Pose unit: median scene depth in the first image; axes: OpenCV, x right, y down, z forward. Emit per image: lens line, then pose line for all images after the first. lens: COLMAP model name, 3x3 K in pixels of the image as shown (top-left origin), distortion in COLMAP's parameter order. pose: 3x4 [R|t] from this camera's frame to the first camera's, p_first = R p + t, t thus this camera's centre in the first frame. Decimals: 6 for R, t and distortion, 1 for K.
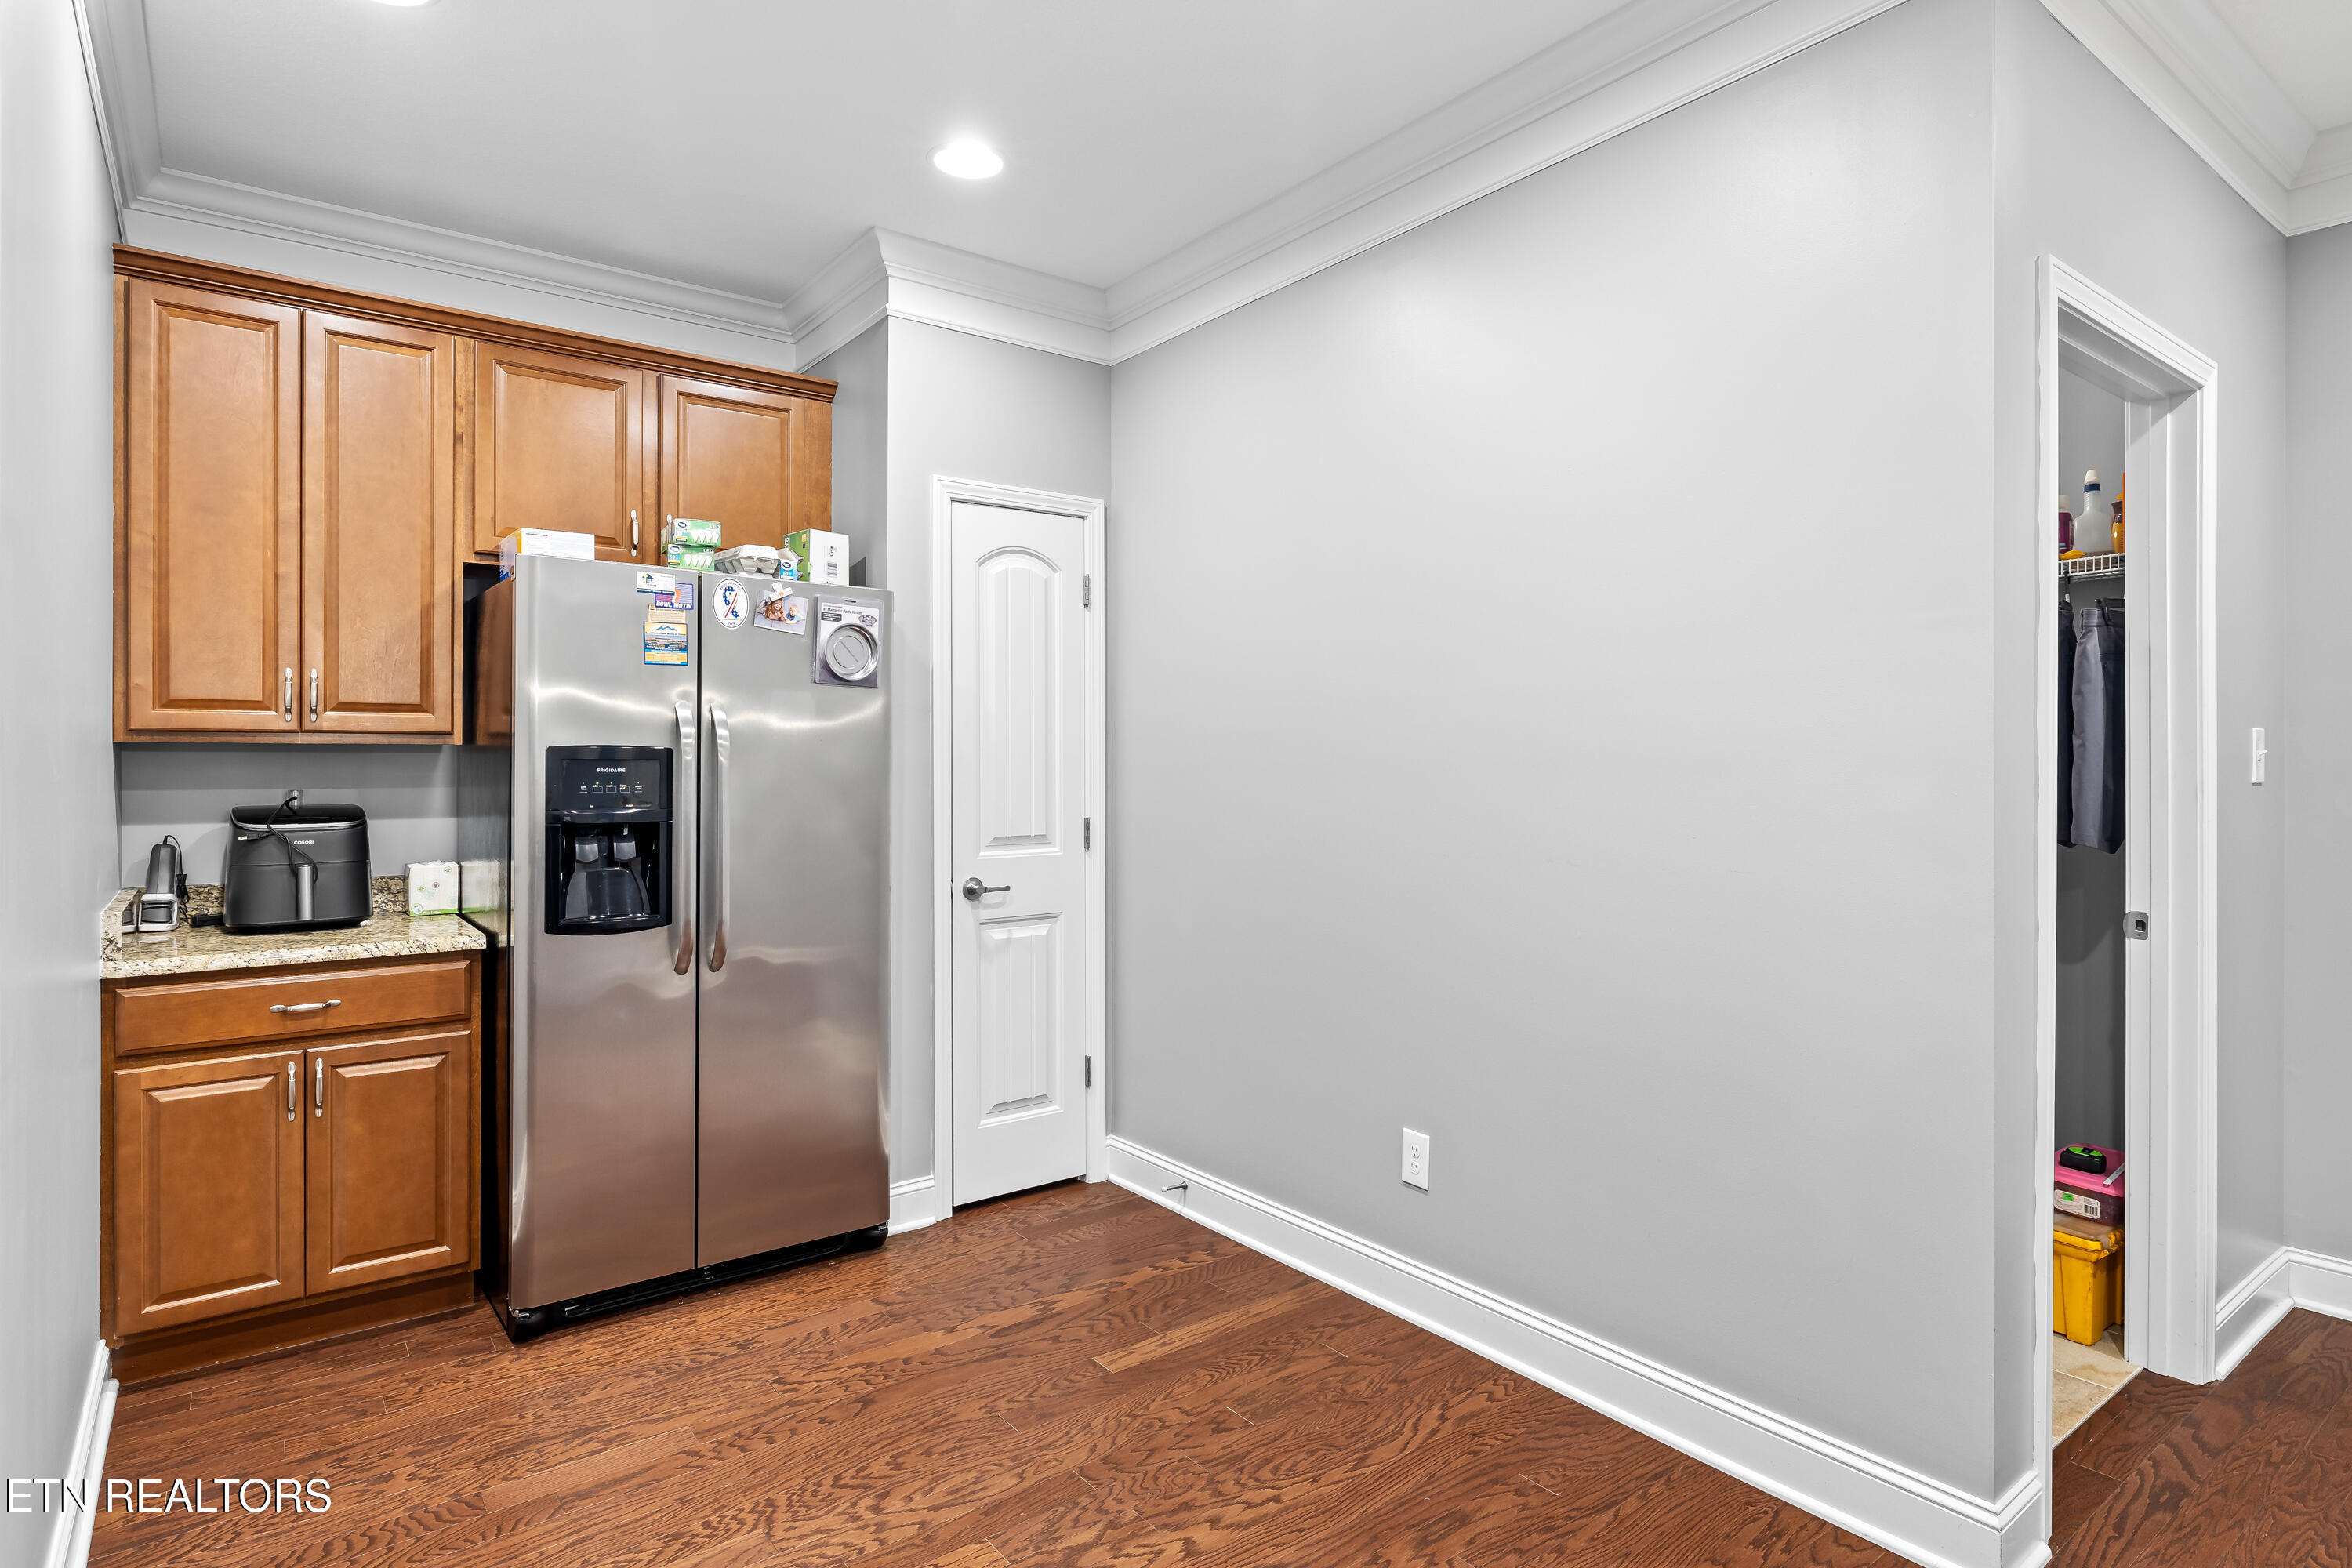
lens RADIAL K [[1236.8, 0, 1178.1], [0, 1236.8, 750.8], [0, 0, 1]] dist [0.000553, 0.000175]
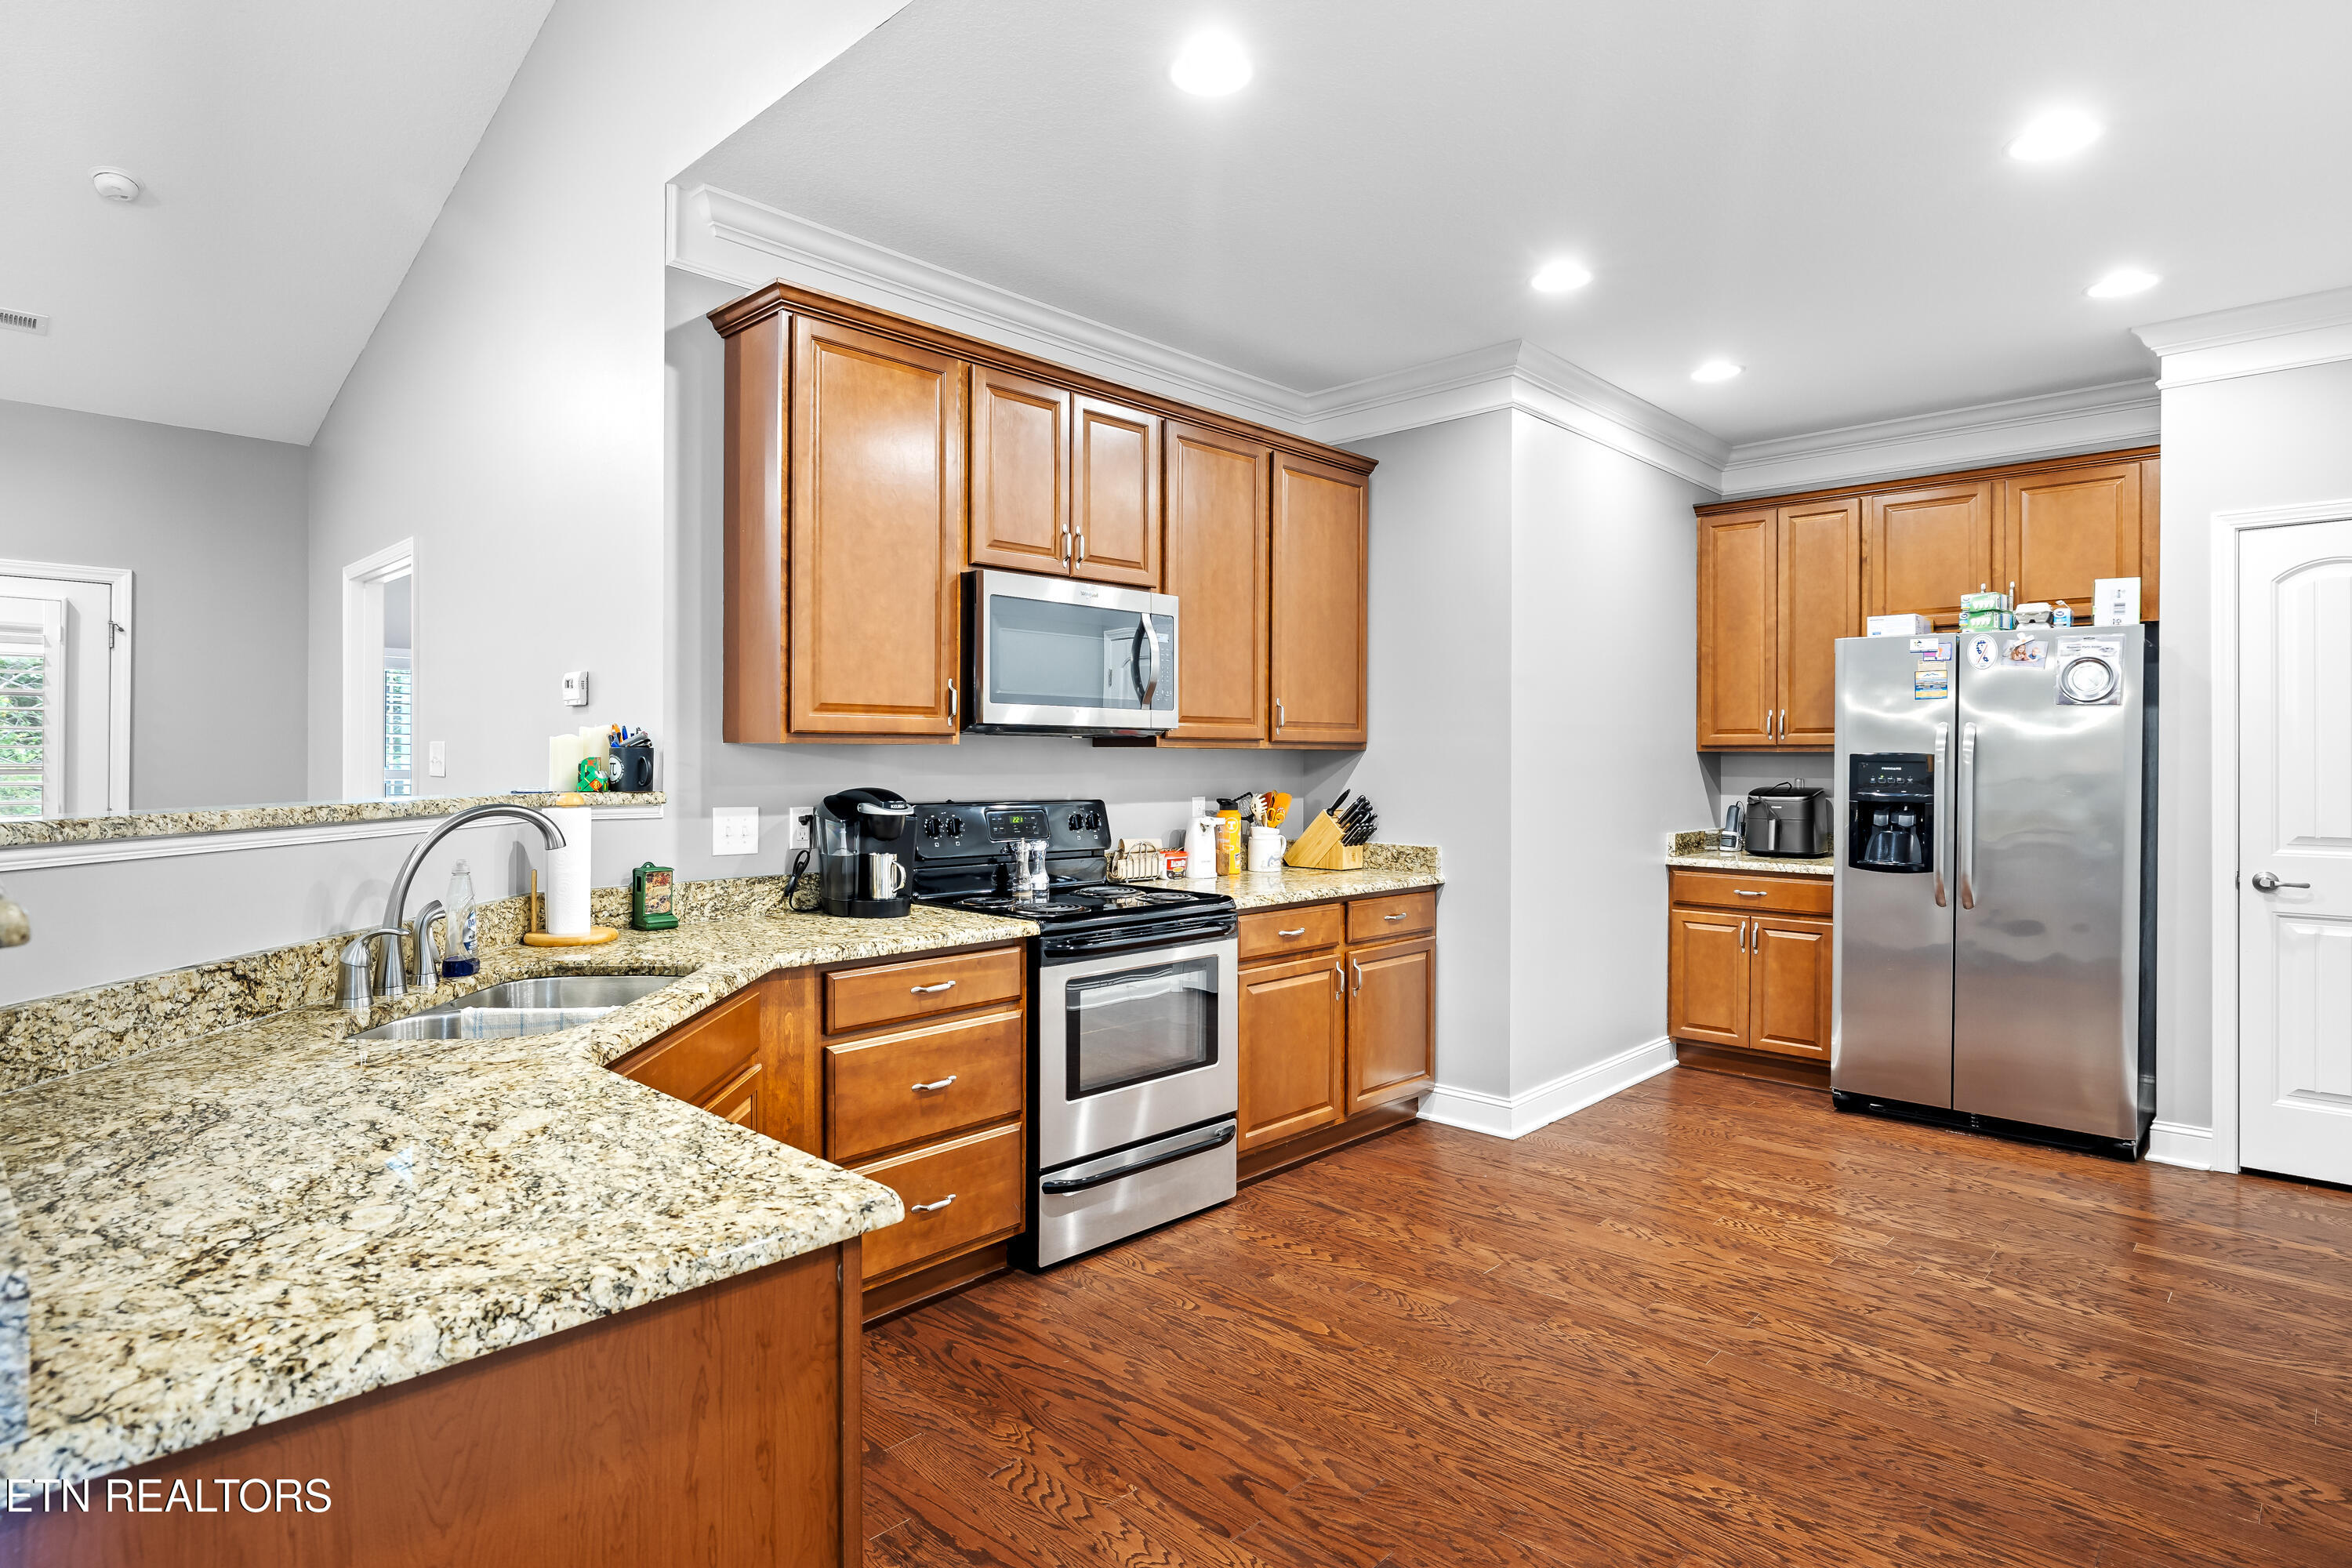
lens RADIAL K [[1239.5, 0, 1169.5], [0, 1239.5, 760.7], [0, 0, 1]] dist [-0.000561, -0.000213]
pose [[0.154211, 0.003305, -0.988032, 0.915255], [0.005571, 0.999976, 0.004214, -0.006182], [0.988022, -0.006154, 0.154188, -0.140269]]
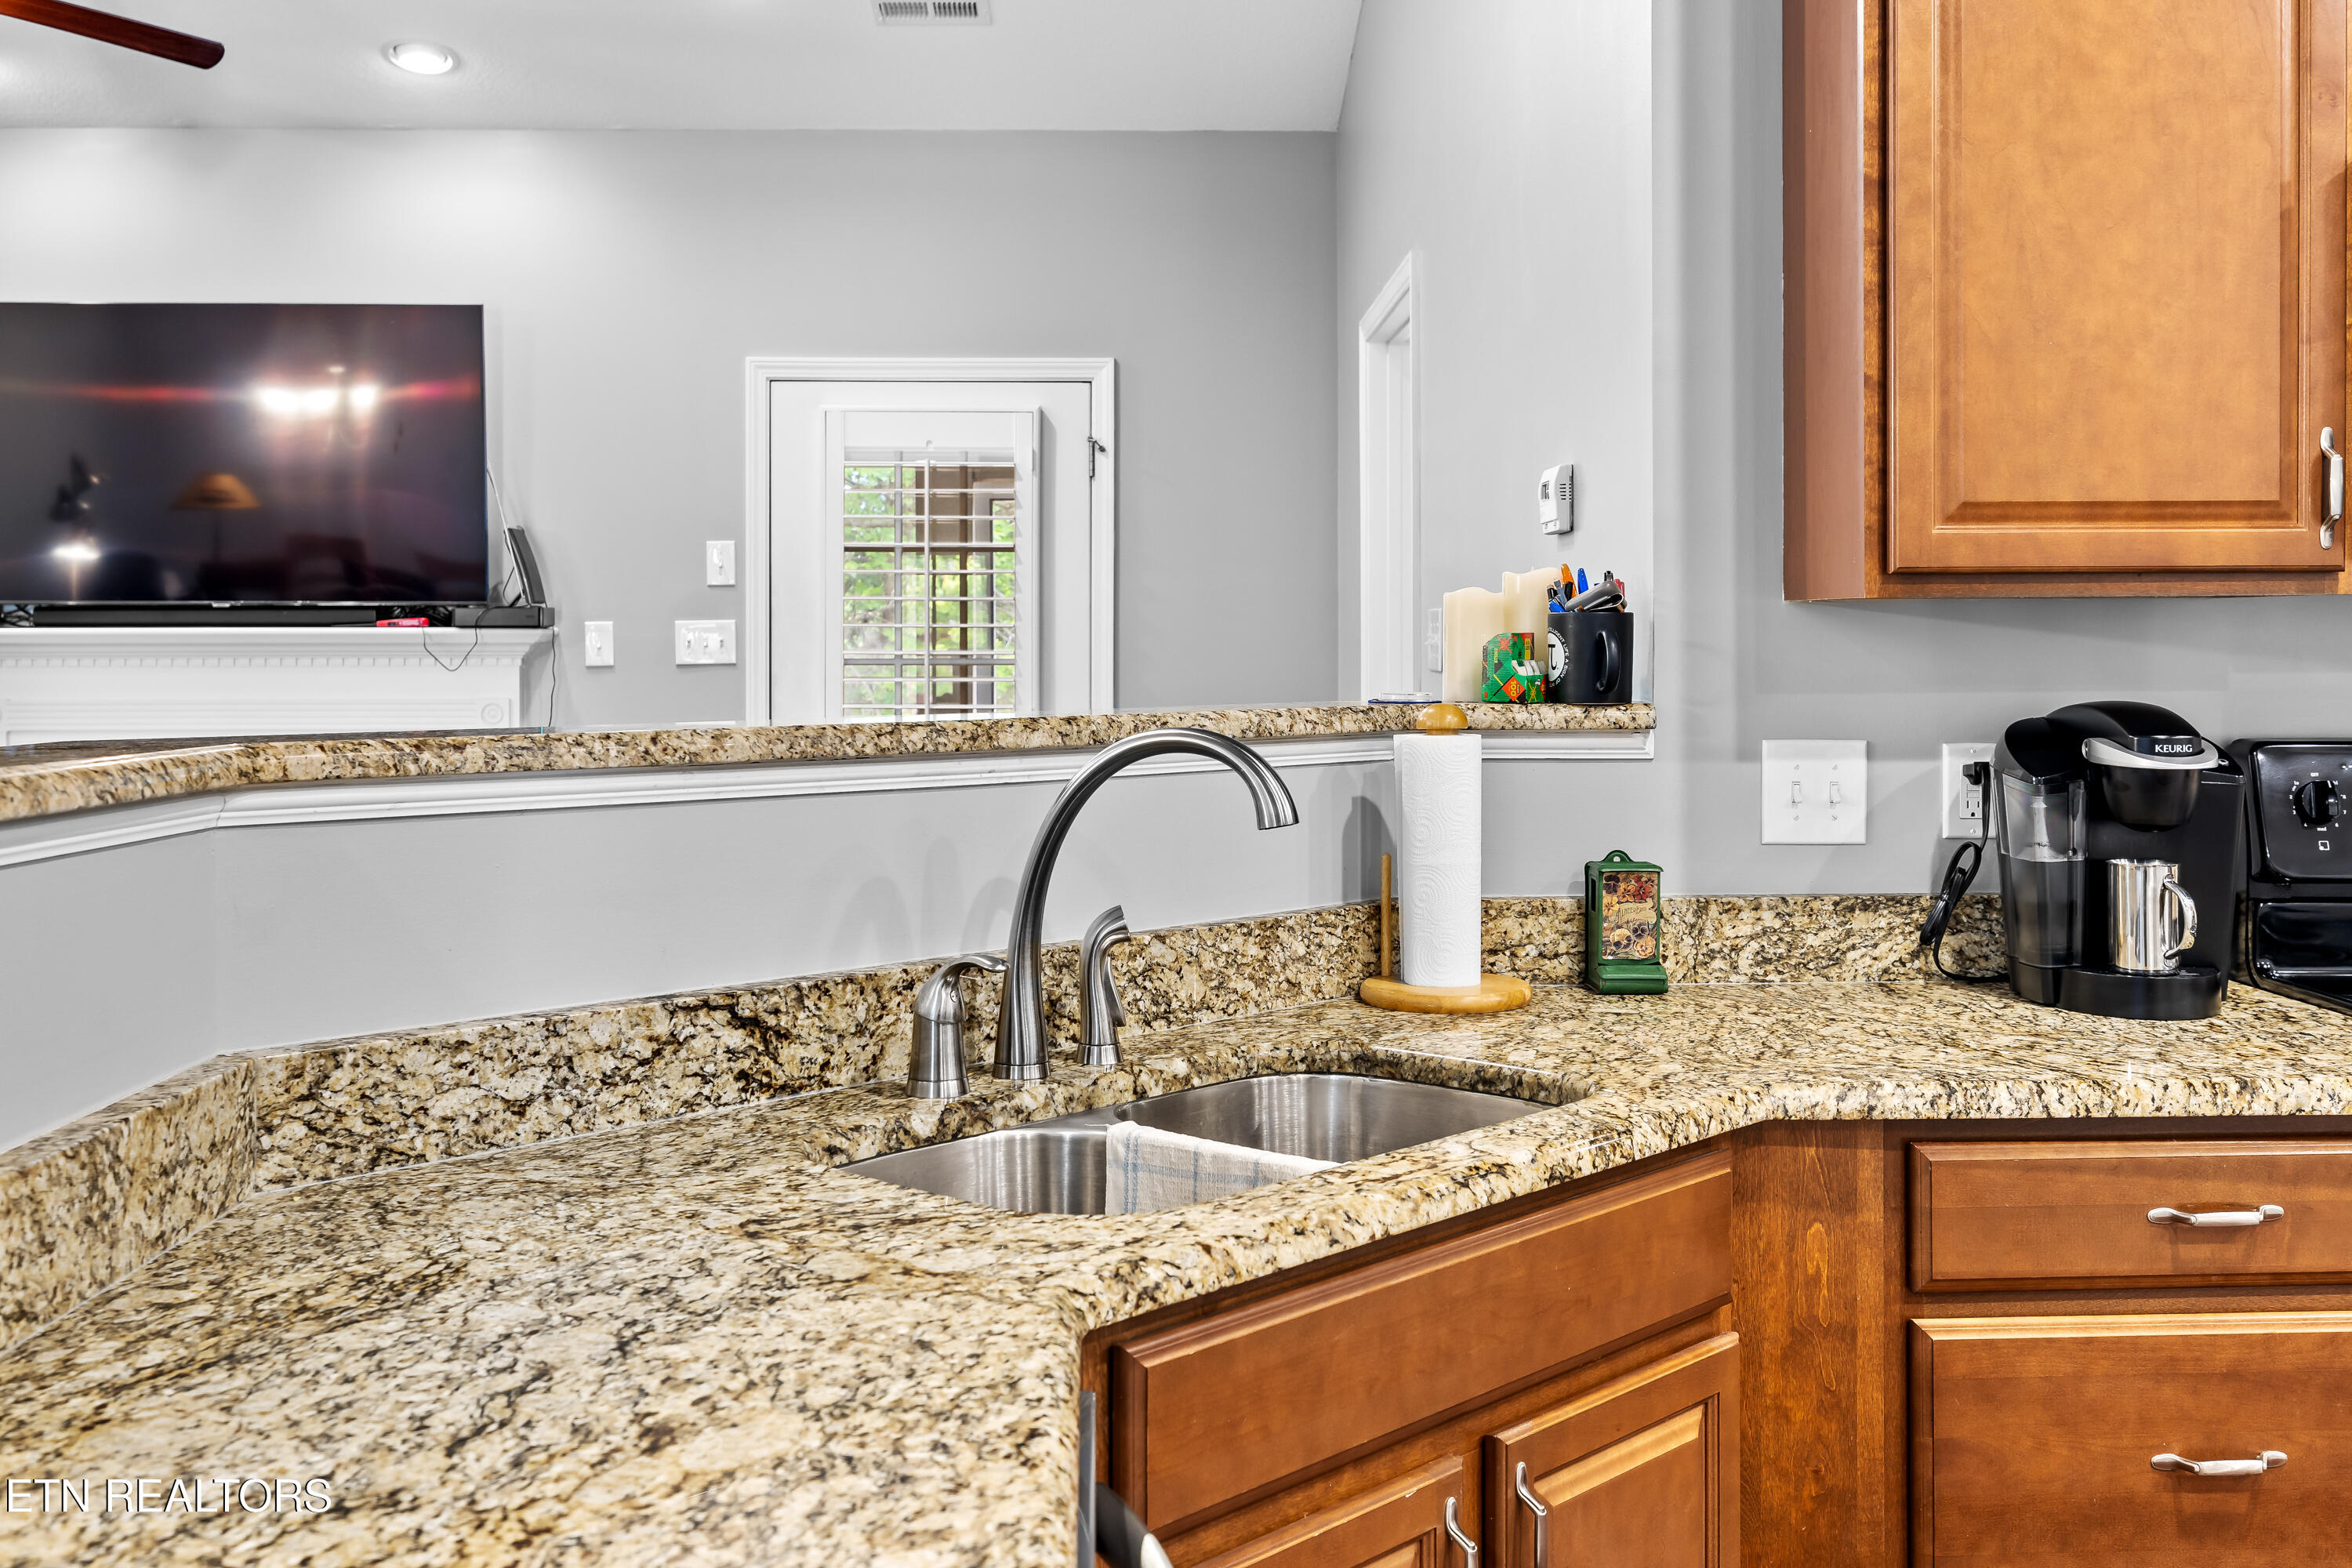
lens RADIAL K [[2296.1, 0, 1169.4], [0, 2296.1, 656.3], [0, 0, 1]] dist [0.000303, 0.009602]
pose [[-0.581689, 0.008304, -0.813369, 0.678474], [0.010918, 0.999938, 0.002400, -0.001674], [0.813338, -0.007485, -0.581743, -0.020585]]
